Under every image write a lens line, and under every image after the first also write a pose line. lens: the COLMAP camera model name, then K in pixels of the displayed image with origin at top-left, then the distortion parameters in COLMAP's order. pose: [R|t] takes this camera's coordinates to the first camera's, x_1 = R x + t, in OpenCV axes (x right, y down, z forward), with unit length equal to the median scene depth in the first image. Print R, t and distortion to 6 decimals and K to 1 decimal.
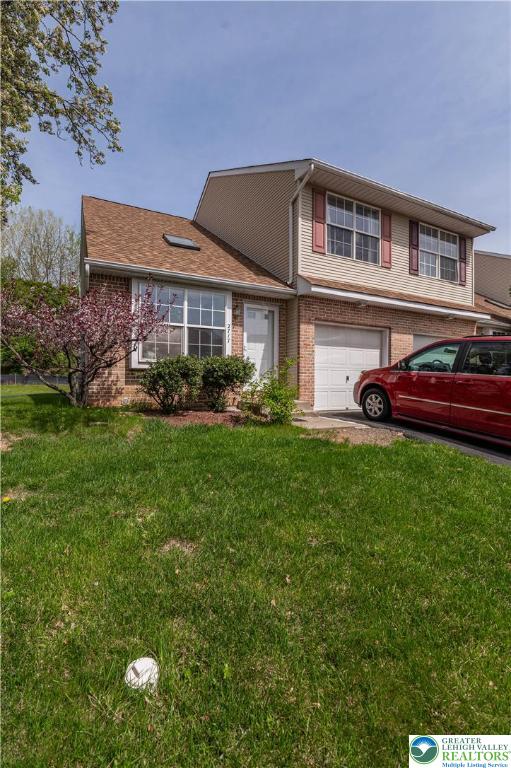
lens RADIAL K [[336.7, 0, 259.9], [0, 336.7, 382.3], [0, 0, 1]] dist [-0.009514, -0.006306]
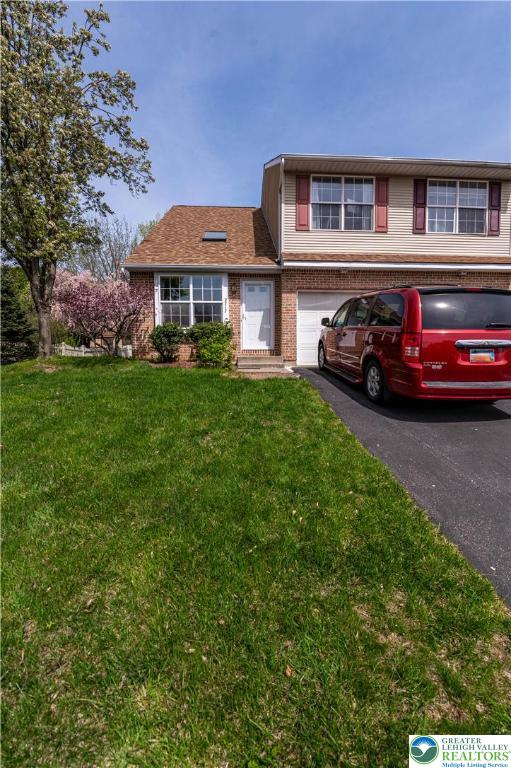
lens RADIAL K [[336.7, 0, 252.5], [0, 336.7, 383.7], [0, 0, 1]] dist [-0.009514, -0.006306]
pose [[0.919938, 0.015645, -0.391752, 0.487980], [0.009555, 0.998012, 0.062294, 0.075133], [0.391948, -0.061050, 0.917959, -0.180587]]
